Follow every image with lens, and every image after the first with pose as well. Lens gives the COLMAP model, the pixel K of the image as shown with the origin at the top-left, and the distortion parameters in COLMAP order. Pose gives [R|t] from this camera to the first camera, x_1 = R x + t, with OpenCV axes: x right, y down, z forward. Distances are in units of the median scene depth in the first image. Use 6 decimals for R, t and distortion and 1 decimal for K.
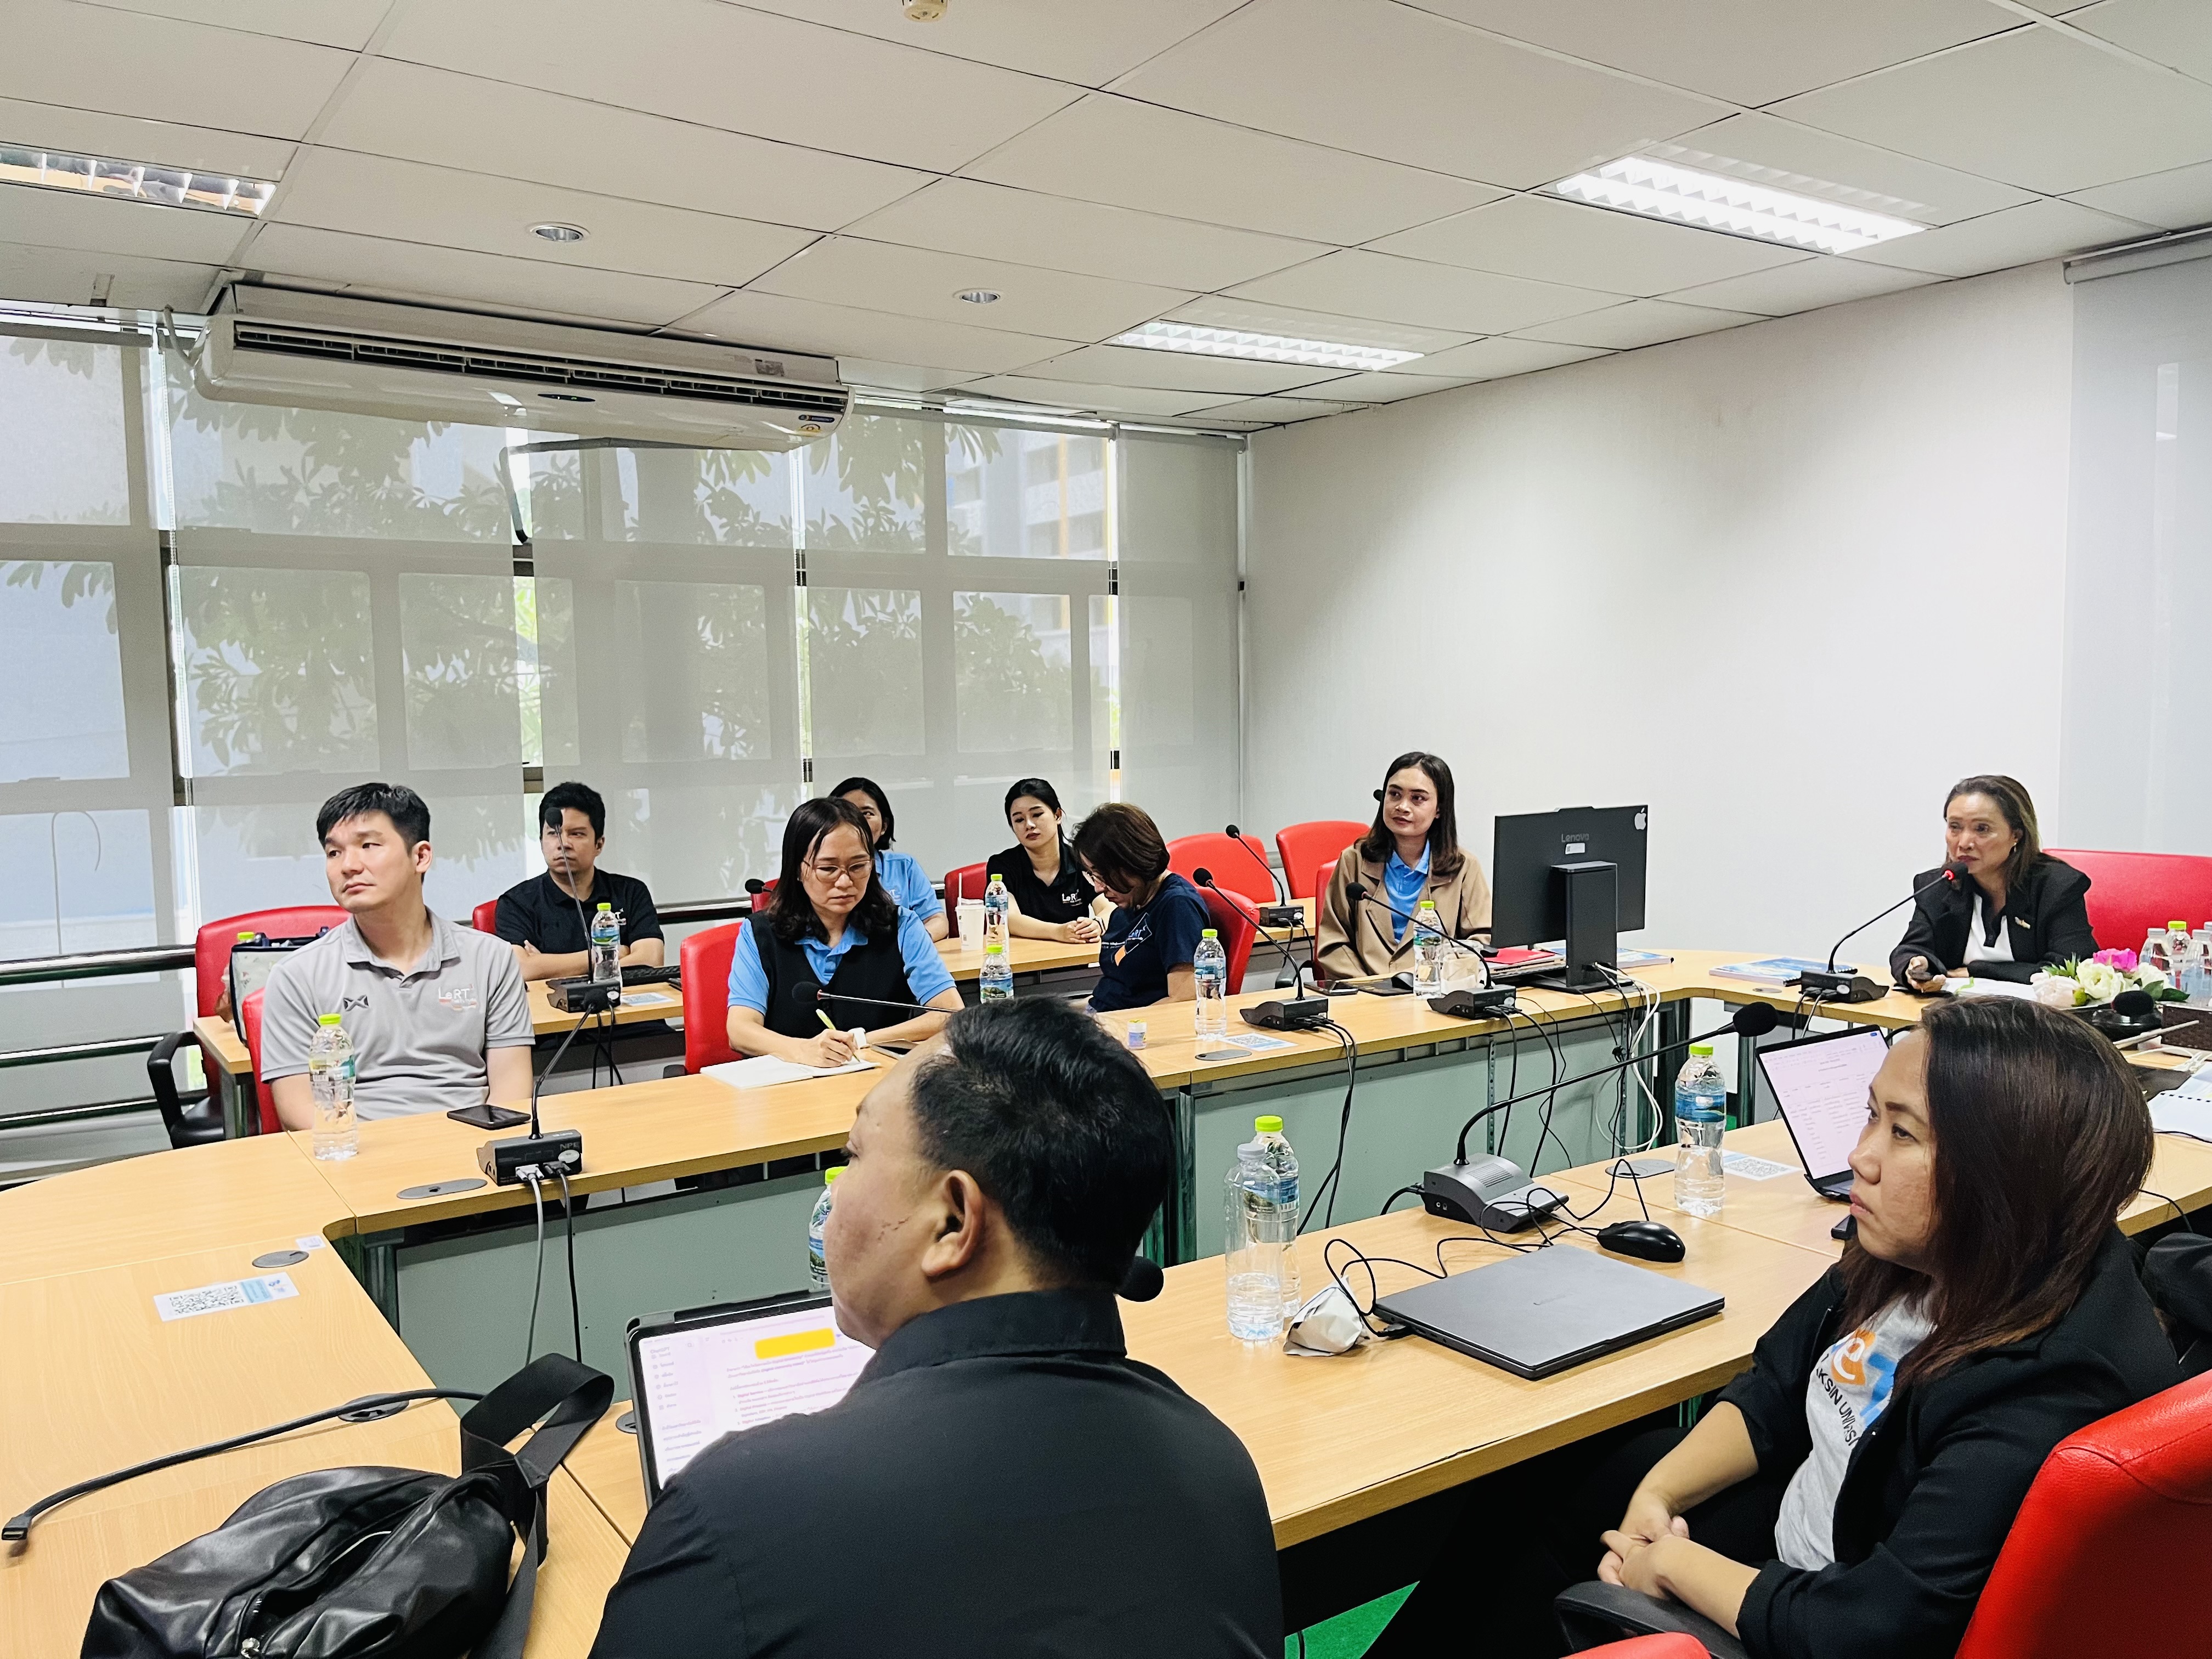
lens RADIAL K [[1694.8, 0, 1106.6], [0, 1694.8, 843.8], [0, 0, 1]] dist [0.068834, -0.091938]
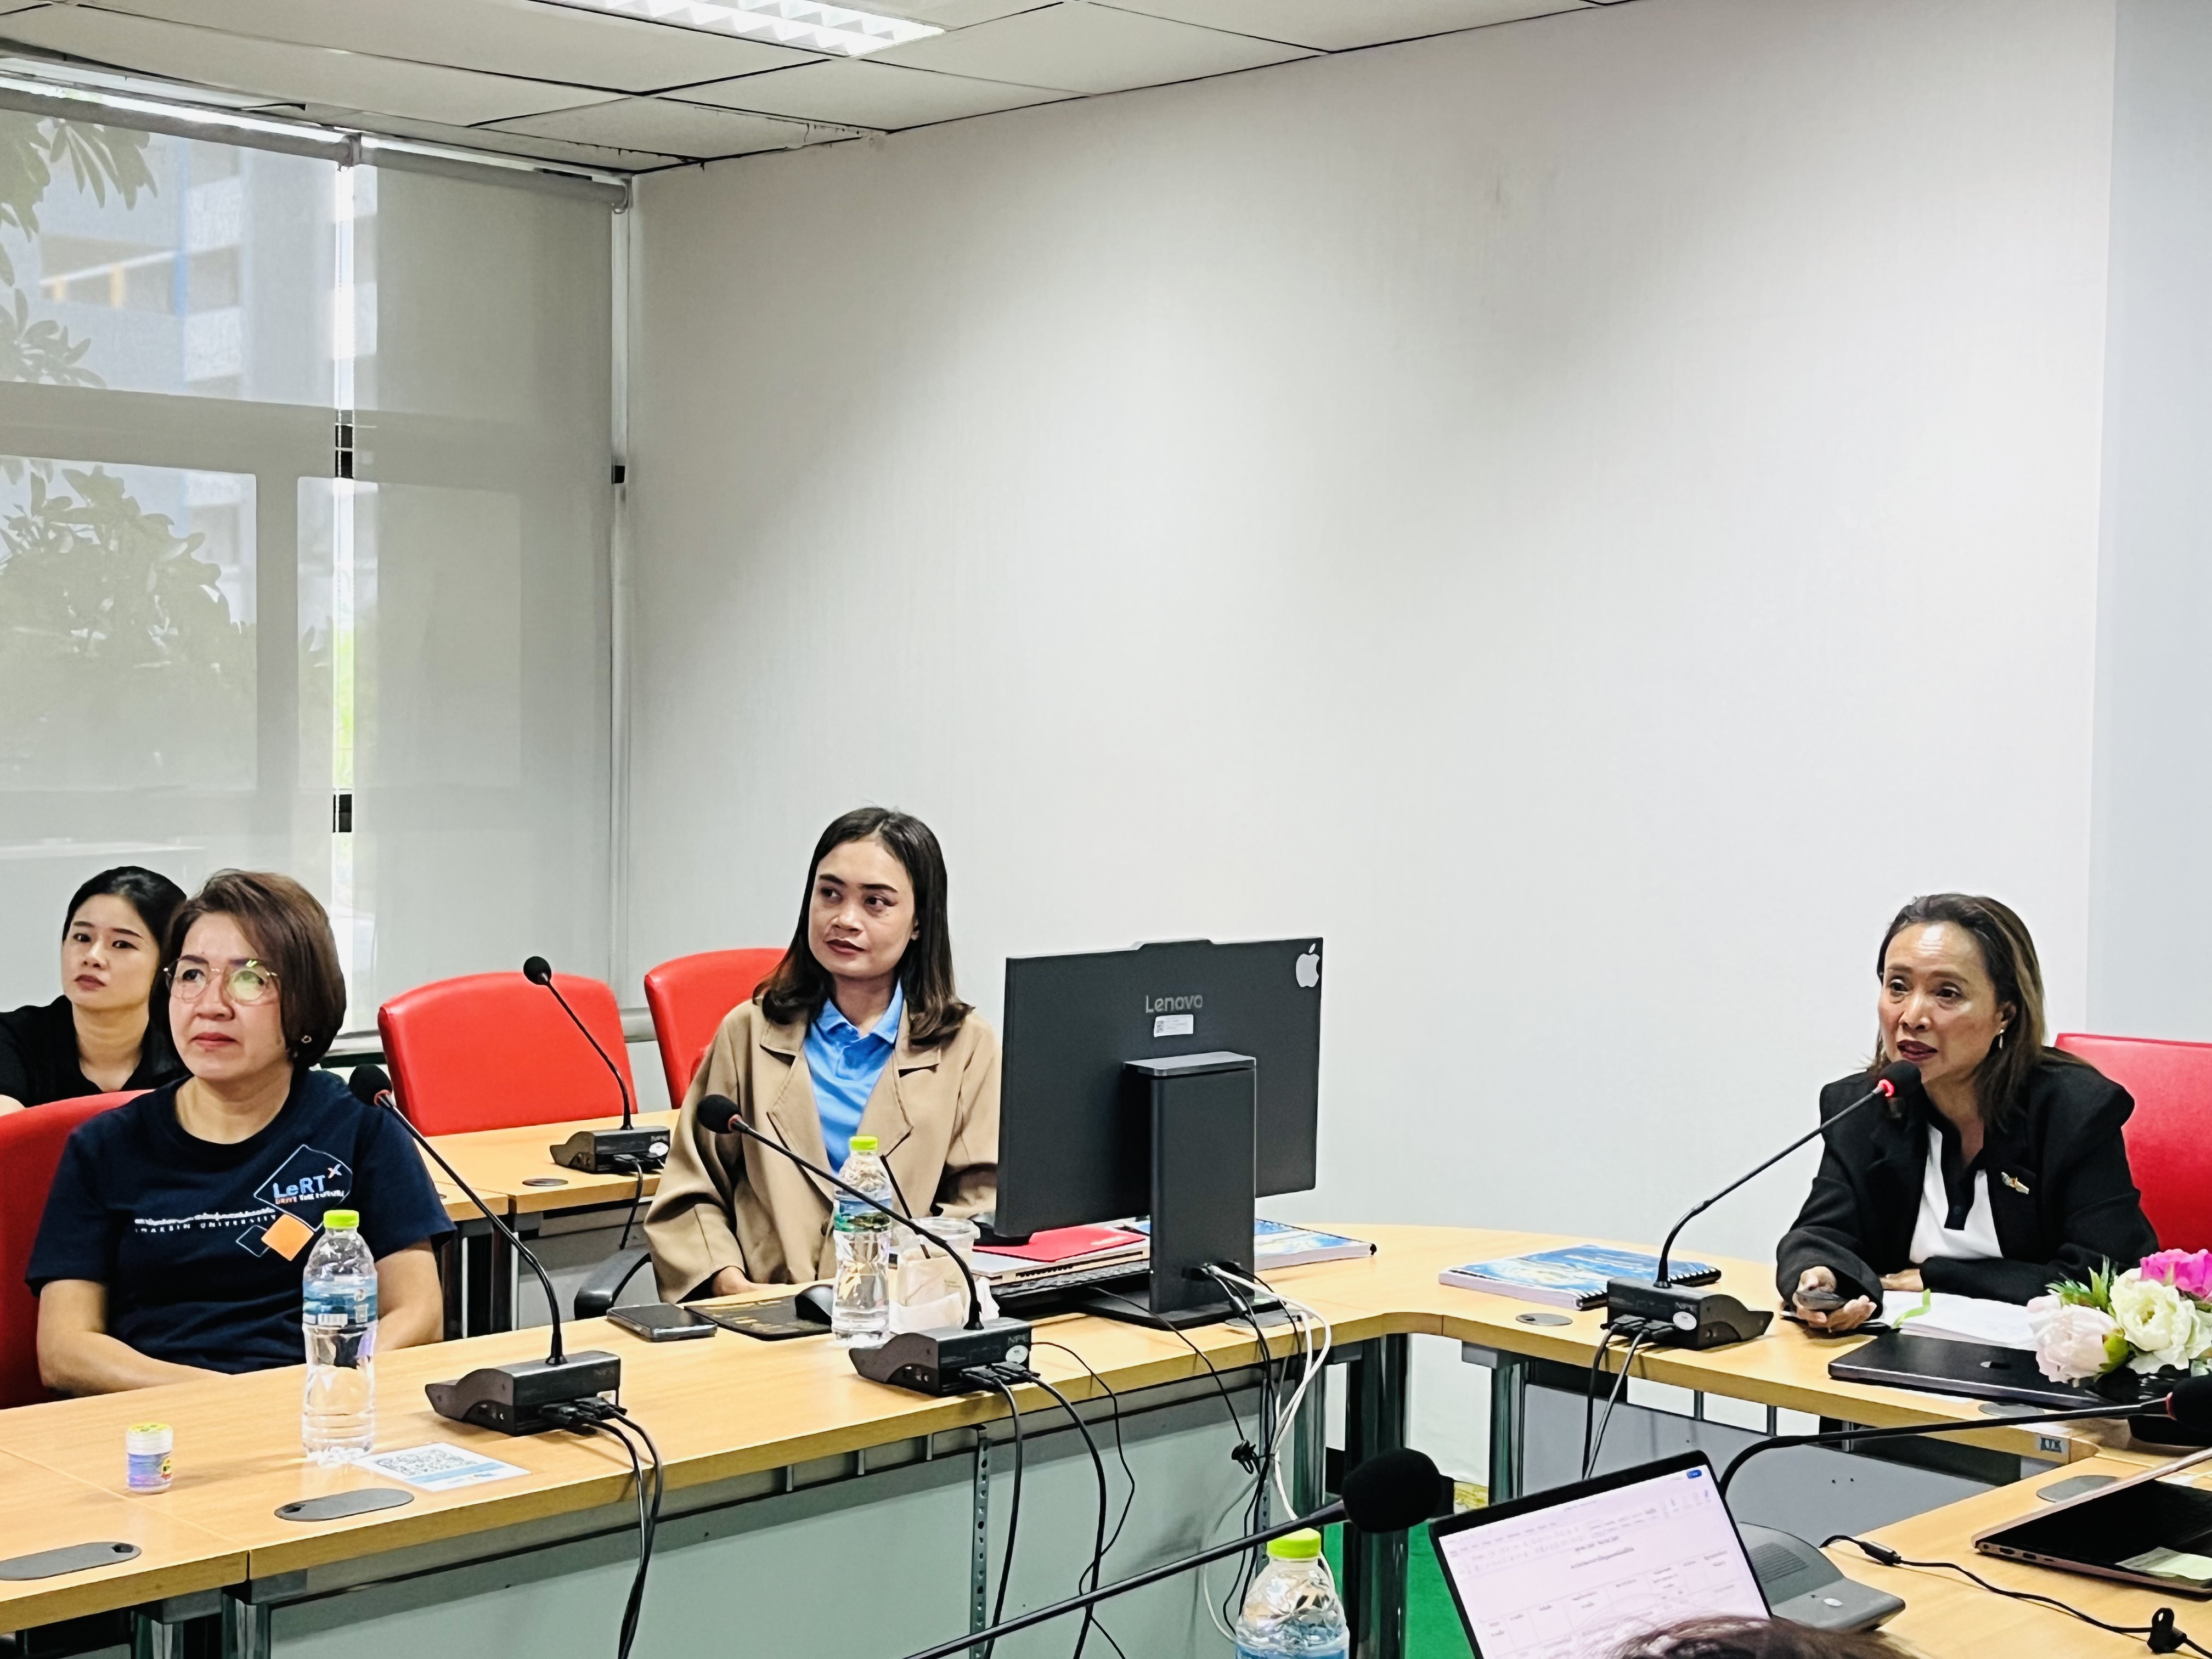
lens RADIAL K [[3092.5, 0, 1104.8], [0, 3092.5, 836.8], [0, 0, 1]] dist [0.062589, 0.000000]
pose [[0.981110, 0.021084, 0.192300, 0.079455], [-0.013233, 0.999029, -0.042020, -0.012940], [-0.193000, 0.038682, 0.980436, 0.127602]]
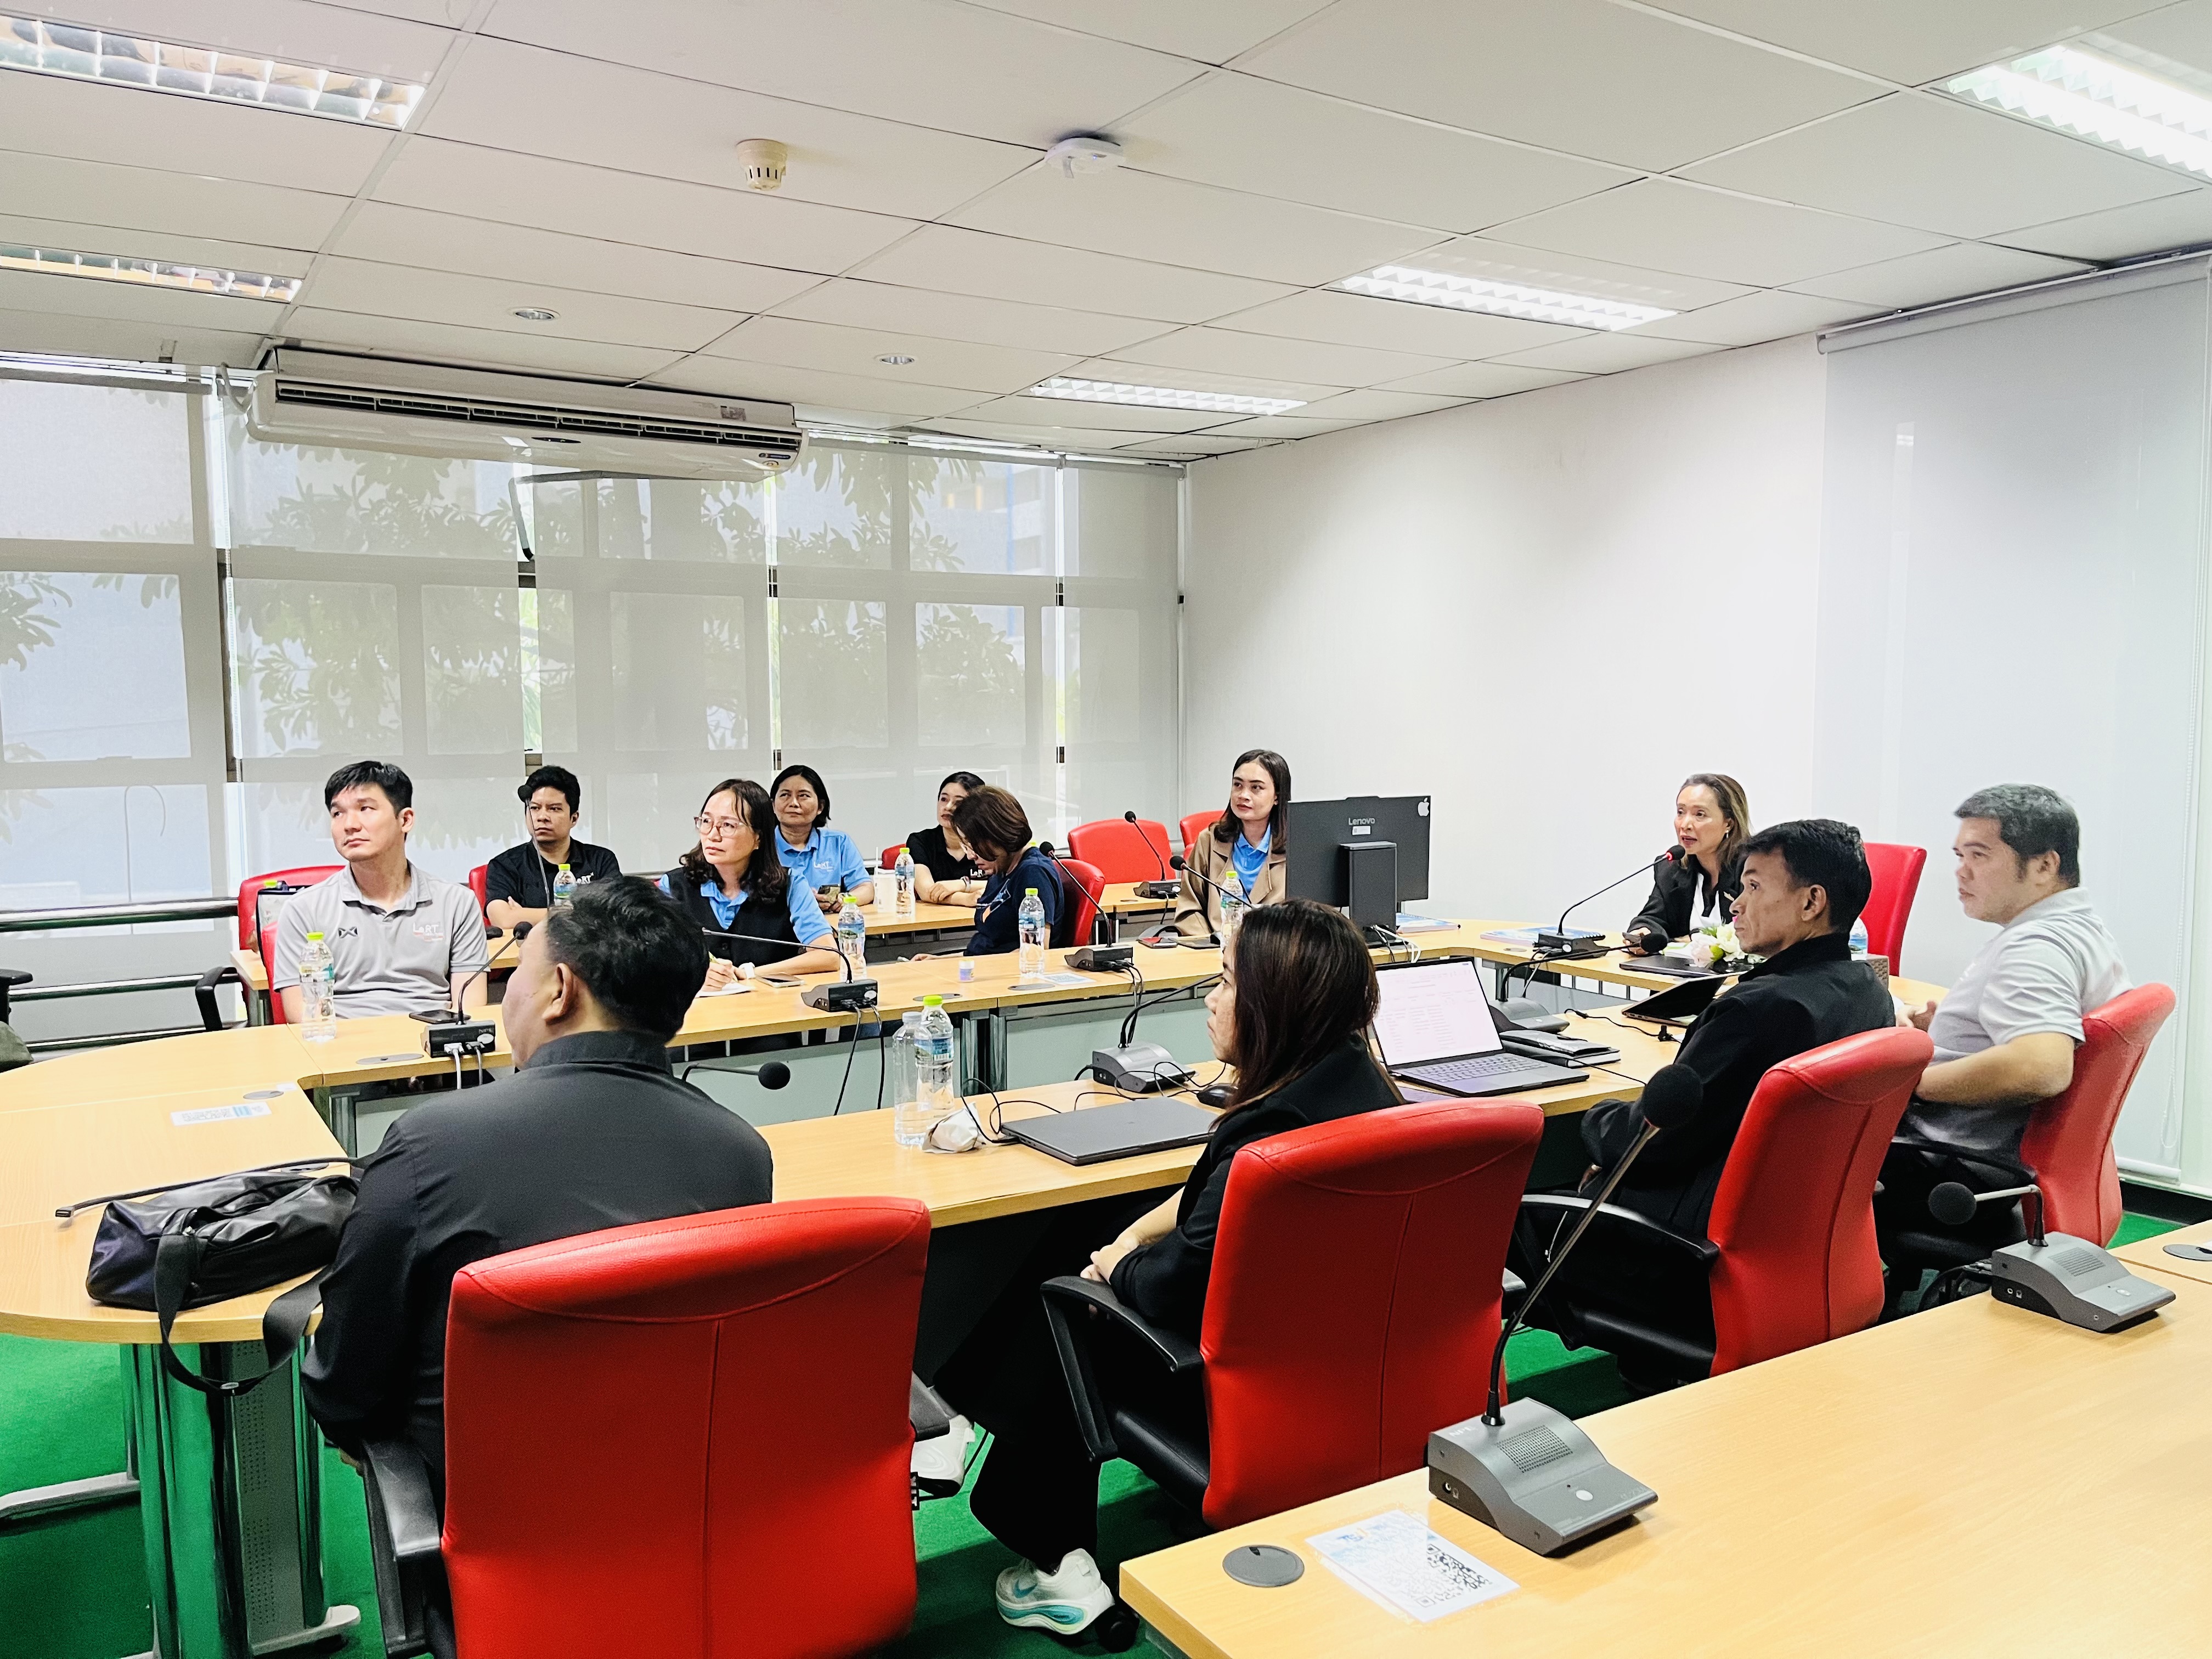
lens RADIAL K [[1694.8, 0, 1118.2], [0, 1694.8, 848.6], [0, 0, 1]] dist [0.068834, -0.091938]
pose [[0.999305, 0.013995, -0.034549, 0.134902], [-0.013848, 0.999894, 0.004483, 0.011957], [0.034608, -0.004002, 0.999393, -0.193372]]
